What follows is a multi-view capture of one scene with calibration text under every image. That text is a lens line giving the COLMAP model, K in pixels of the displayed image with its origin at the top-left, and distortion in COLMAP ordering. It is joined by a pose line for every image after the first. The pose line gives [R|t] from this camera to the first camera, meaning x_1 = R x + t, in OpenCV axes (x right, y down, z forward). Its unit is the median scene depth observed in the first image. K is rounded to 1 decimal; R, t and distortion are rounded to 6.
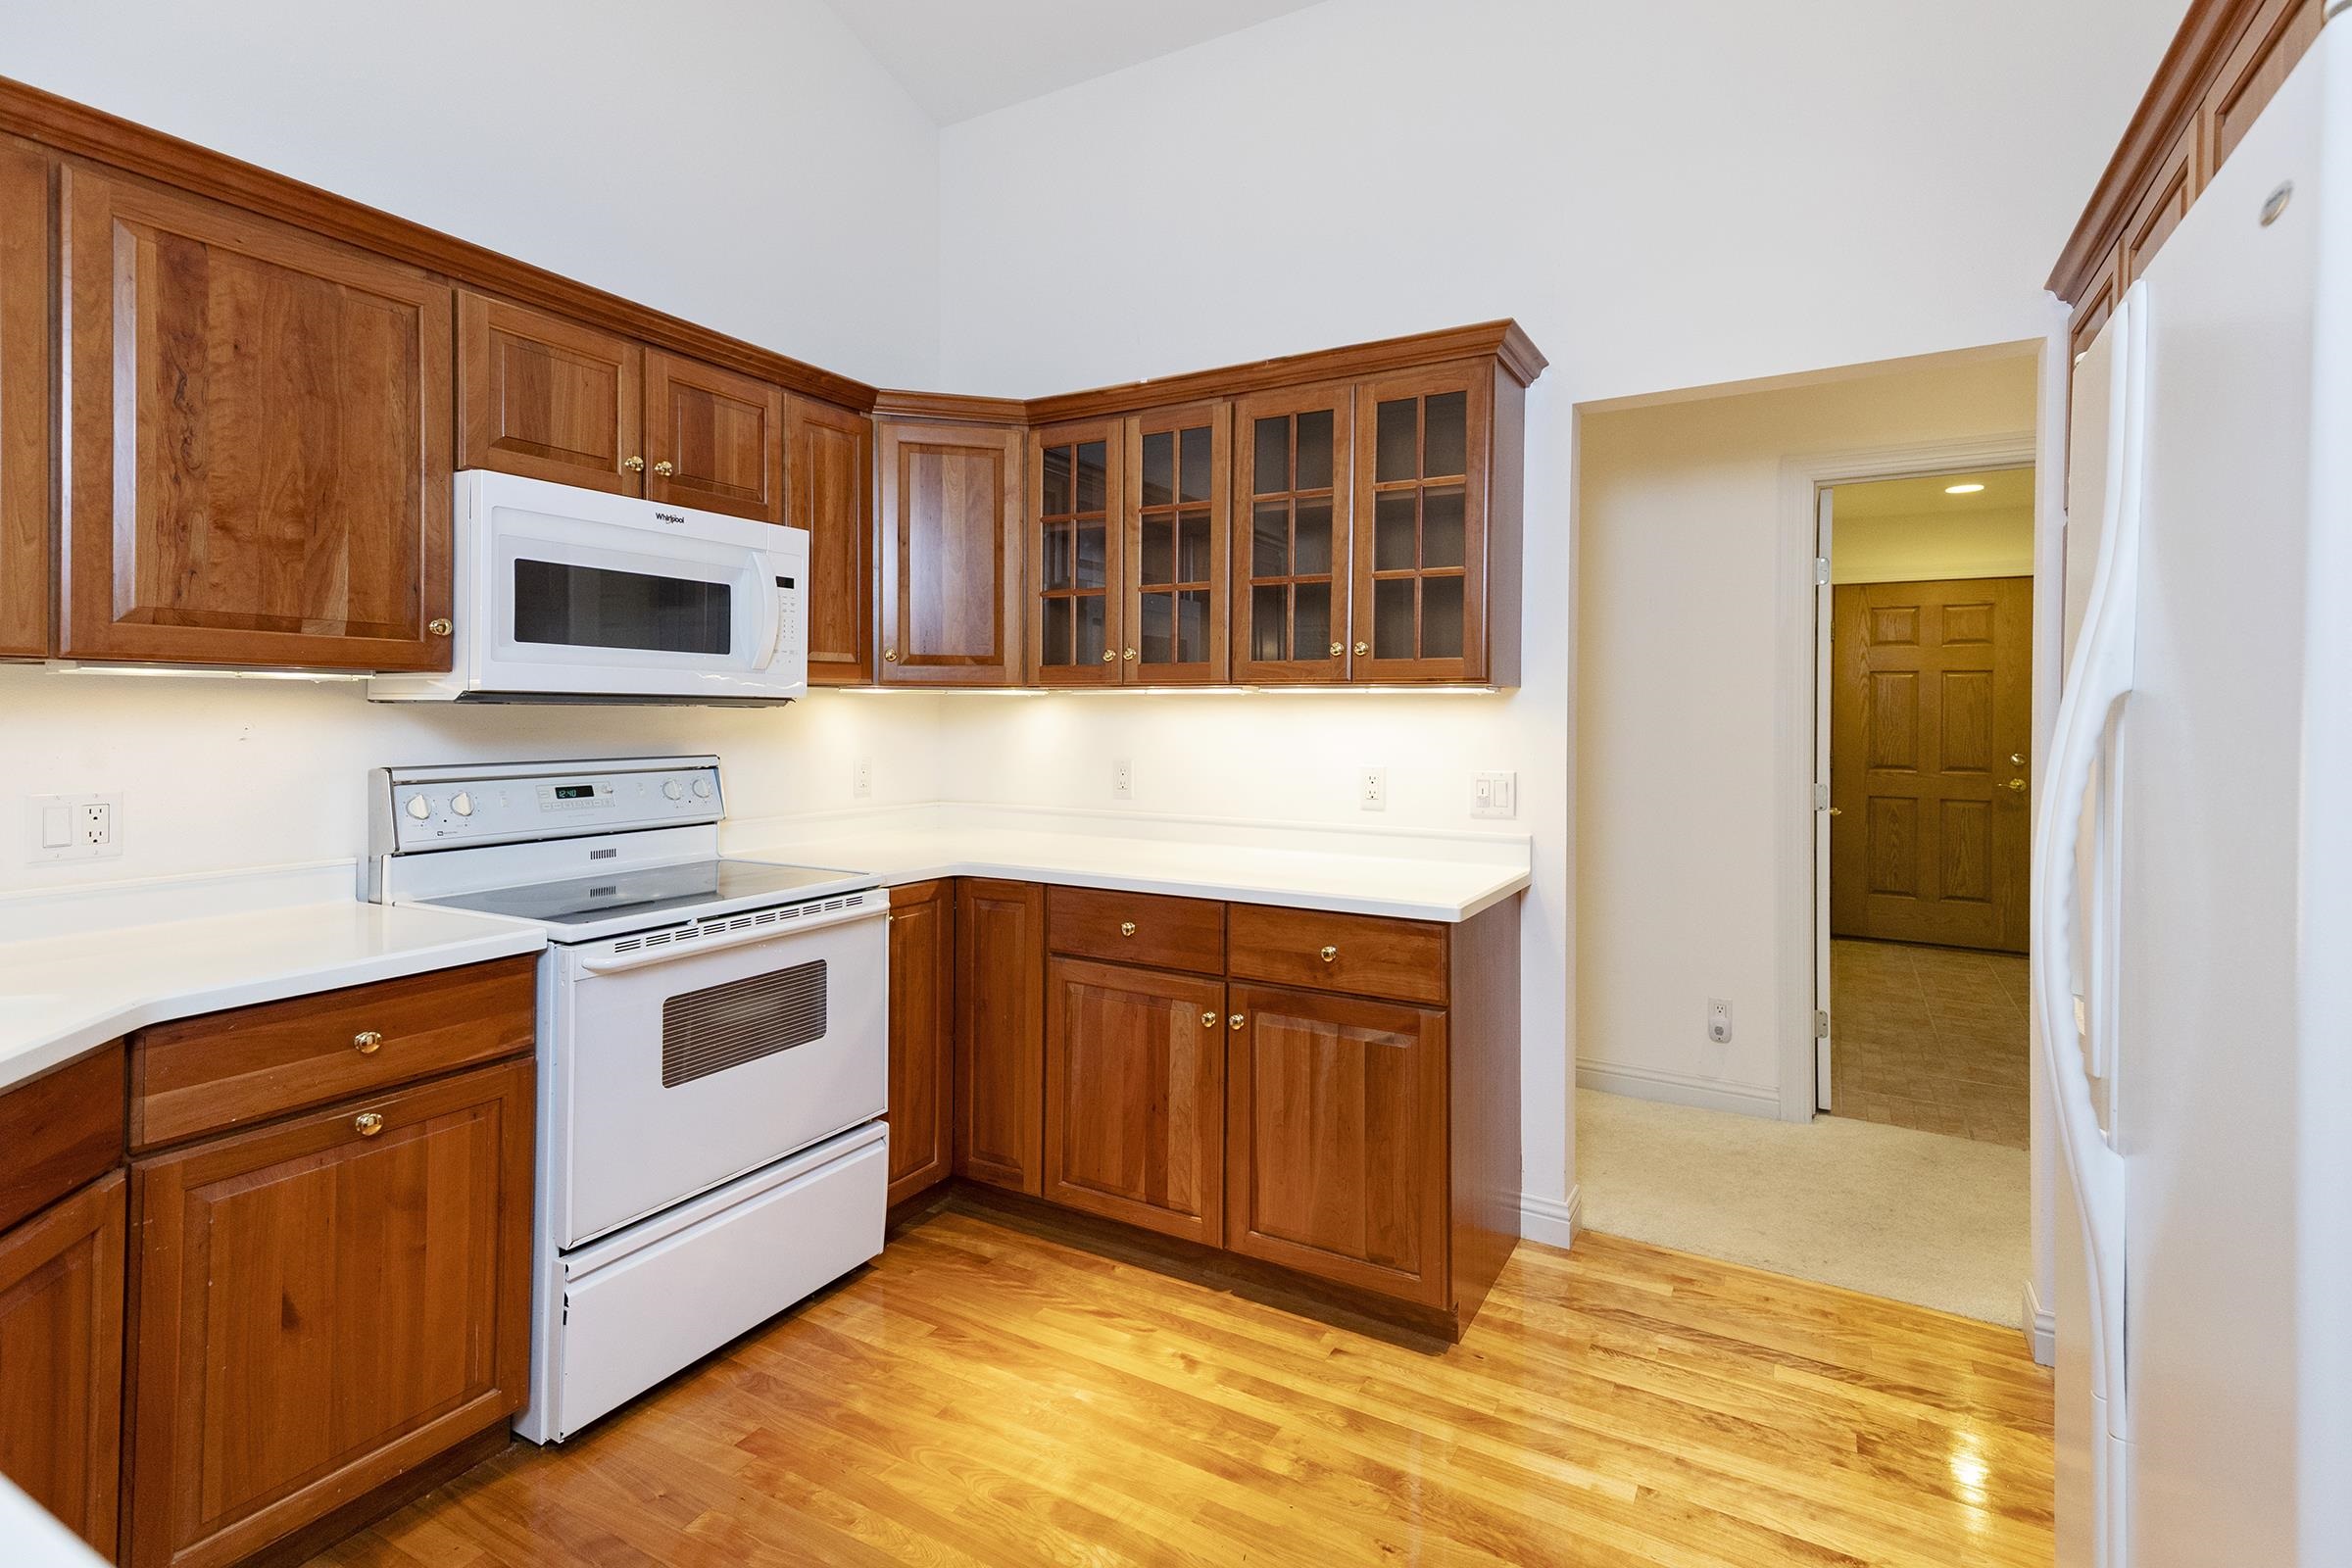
lens RADIAL K [[1087.9, 0, 1183.4], [0, 1087.9, 754.8], [0, 0, 1]] dist [0.036735, -0.000283]
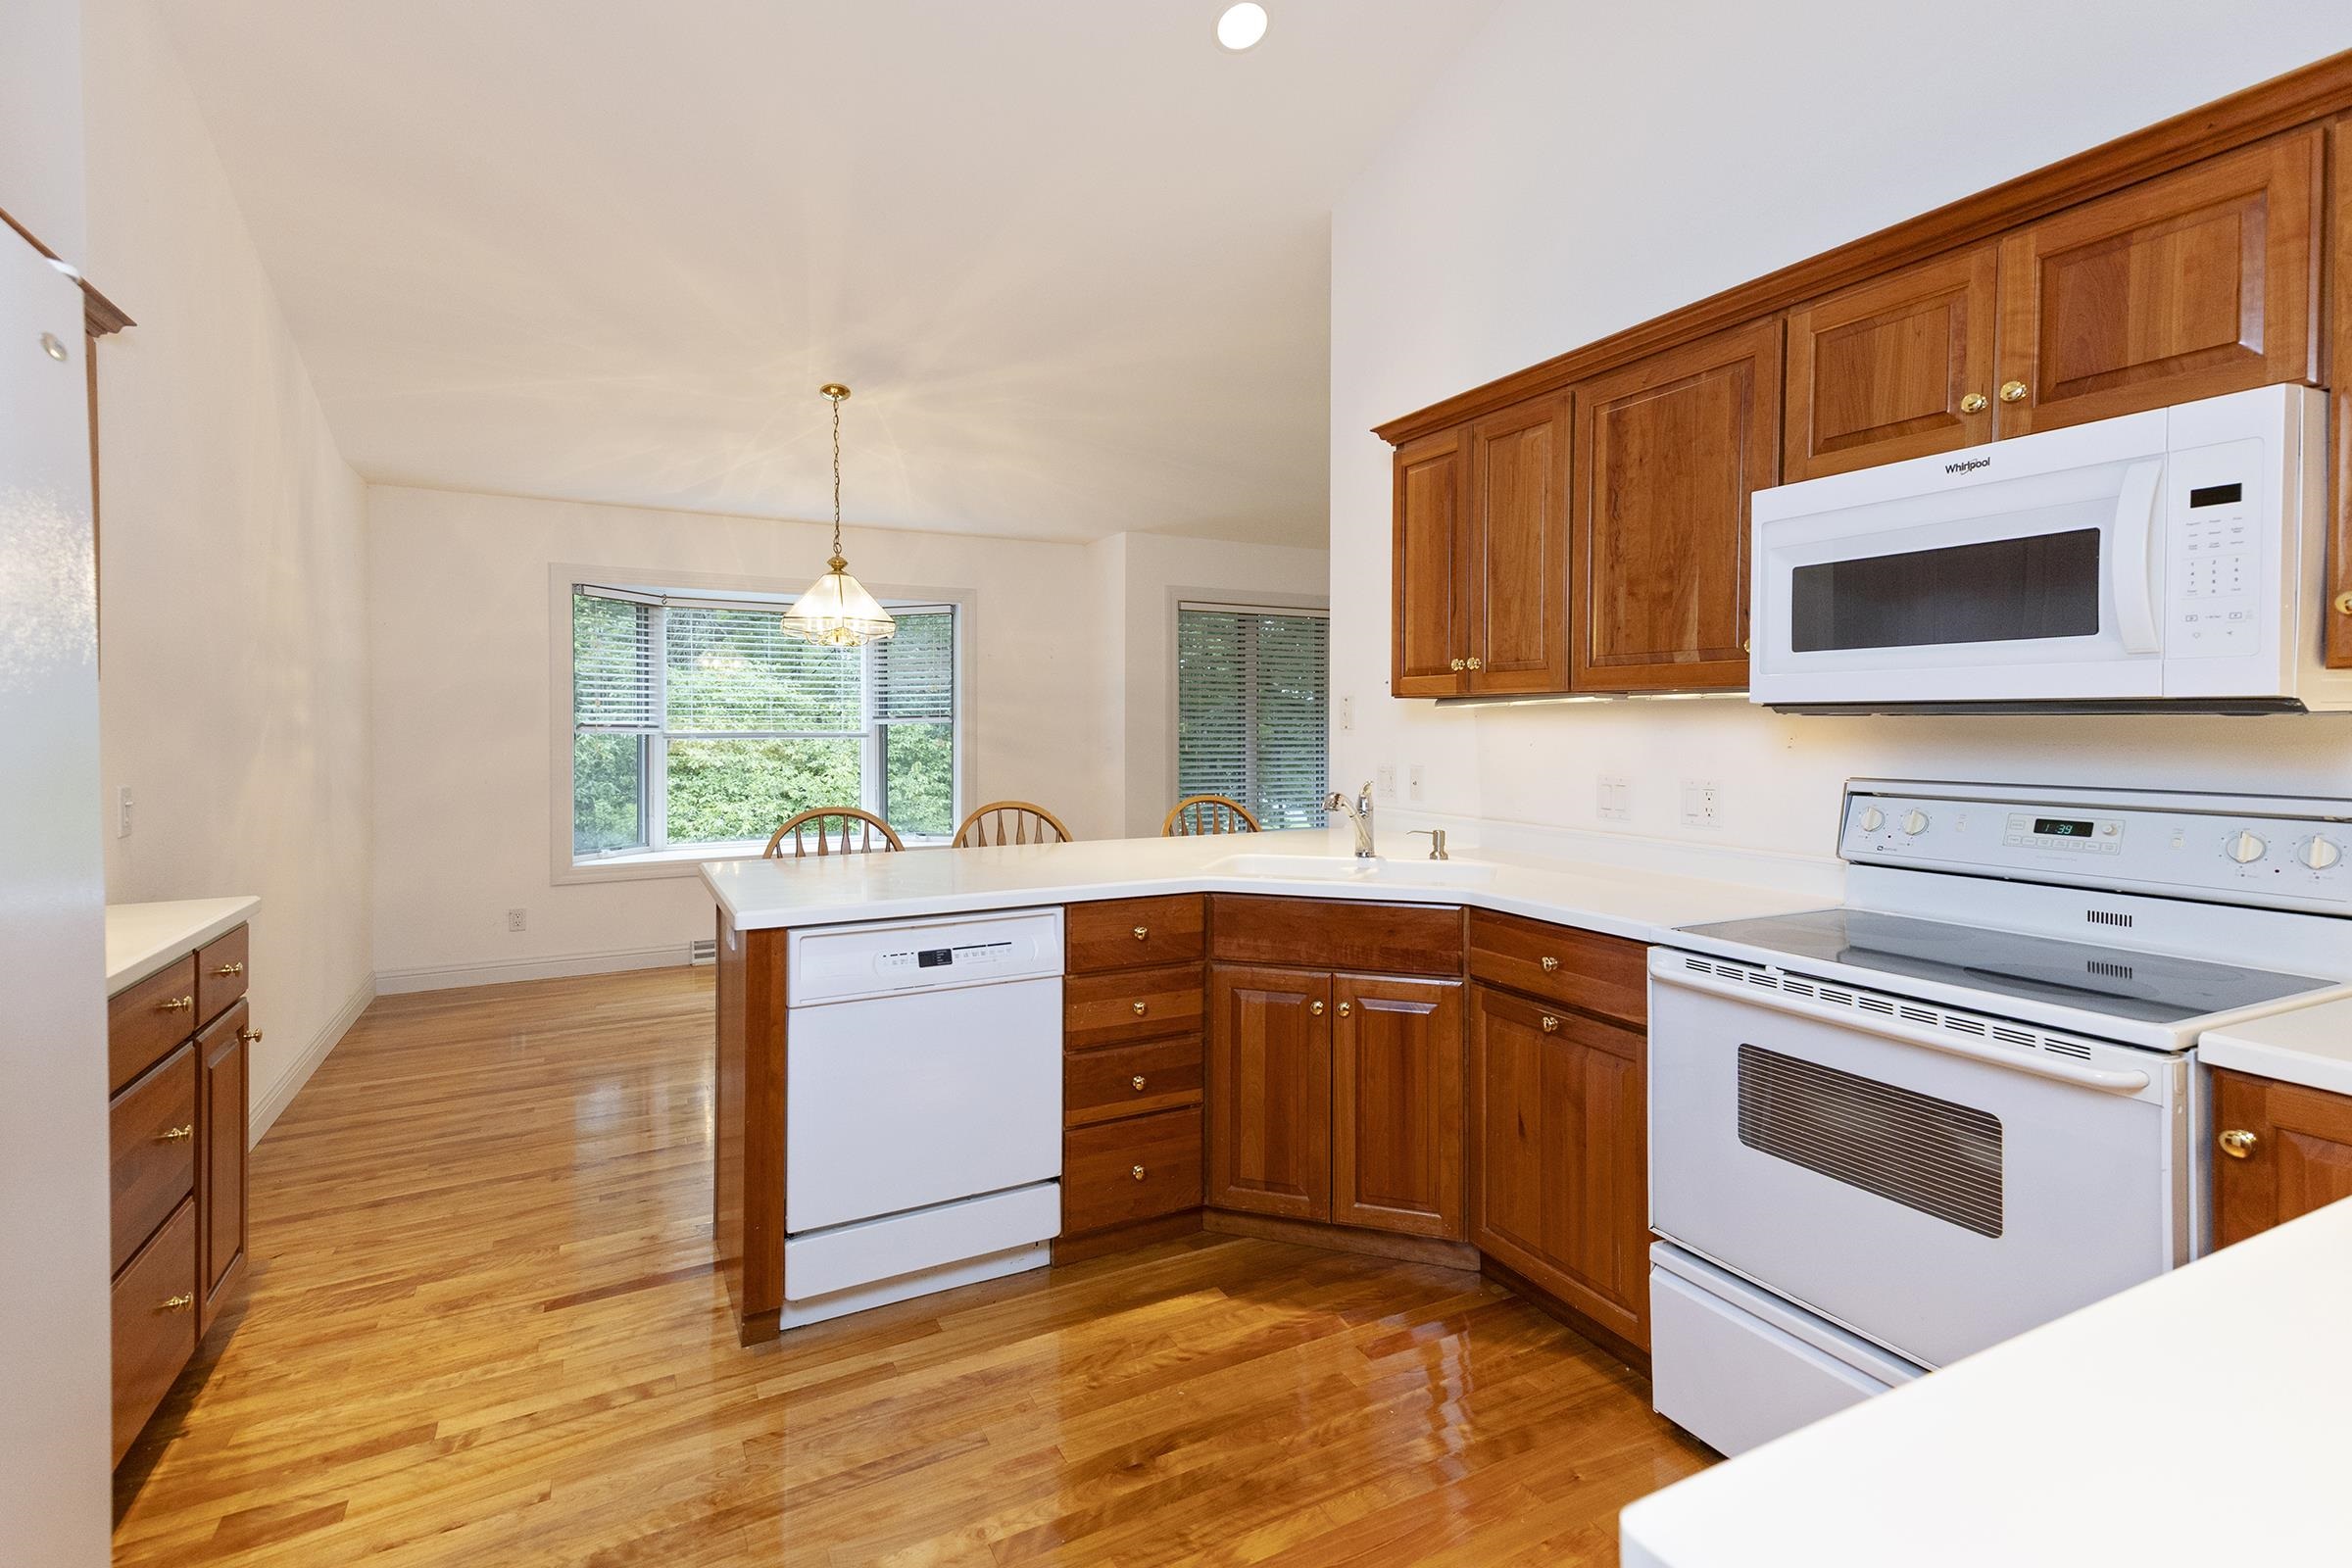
lens RADIAL K [[1088.5, 0, 1179.9], [0, 1088.5, 766.1], [0, 0, 1]] dist [0.037646, -0.000013]
pose [[-0.530060, 0.029721, -0.847439, 0.442781], [-0.035988, 0.997697, 0.057501, -0.032468], [0.847196, 0.060977, -0.527769, 0.900999]]
